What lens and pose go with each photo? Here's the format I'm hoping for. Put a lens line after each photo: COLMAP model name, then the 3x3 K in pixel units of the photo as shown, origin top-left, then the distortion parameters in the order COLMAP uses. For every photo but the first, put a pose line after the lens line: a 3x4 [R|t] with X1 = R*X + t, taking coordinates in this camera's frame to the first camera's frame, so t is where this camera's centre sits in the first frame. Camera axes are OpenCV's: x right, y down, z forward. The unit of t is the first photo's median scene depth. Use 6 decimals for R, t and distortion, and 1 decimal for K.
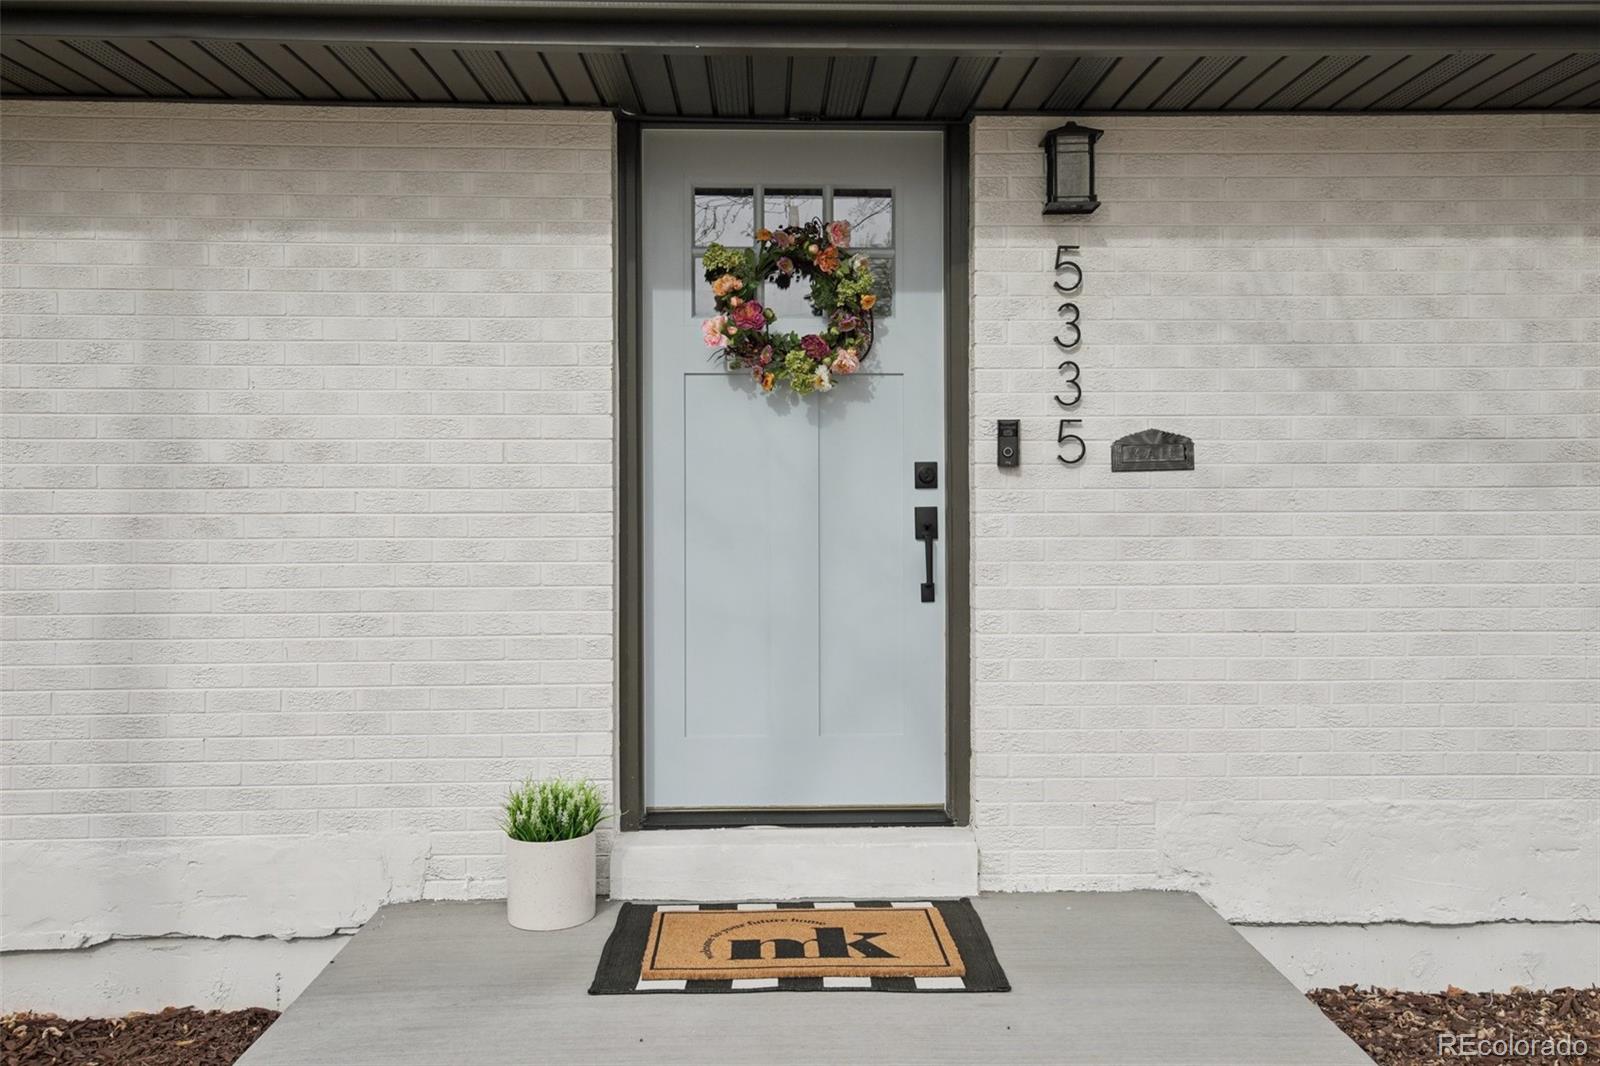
lens RADIAL K [[1296.9, 0, 803.5], [0, 1296.9, 521.1], [0, 0, 1]] dist [0.045247, 0.005364]
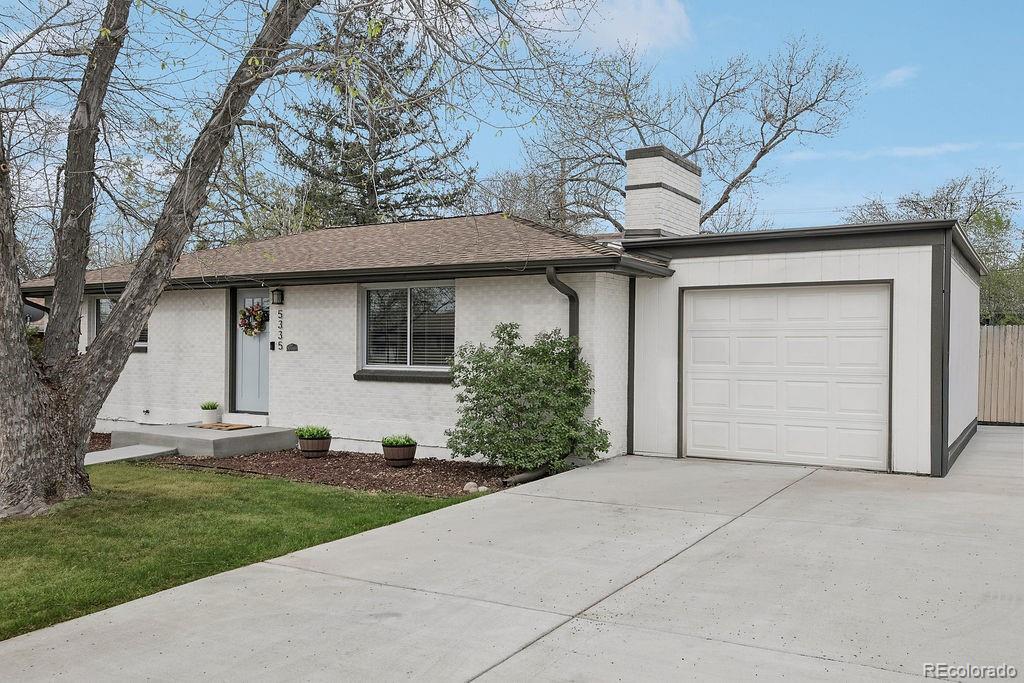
lens RADIAL K [[830.0, 0, 511.0], [0, 830.0, 345.1], [0, 0, 1]] dist [0.045247, 0.005364]
pose [[0.828955, 0.008551, -0.559249, 2.967517], [-0.021706, 0.999622, -0.016889, -0.024397], [0.558893, 0.026140, 0.828827, -1.369152]]
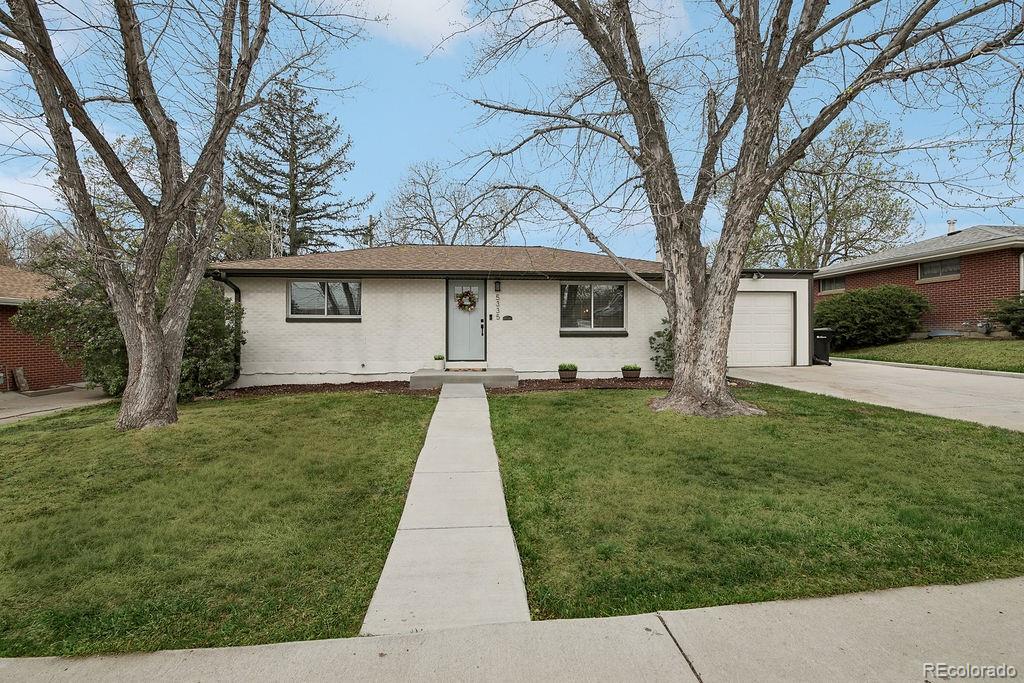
lens RADIAL K [[444.3, 0, 519.1], [0, 444.3, 336.3], [0, 0, 1]] dist [-0.003658, -0.000326]
pose [[0.998024, 0.002916, 0.062764, 0.159462], [-0.003297, 0.999977, 0.005973, 0.050439], [-0.062745, -0.006168, 0.998011, -1.989503]]
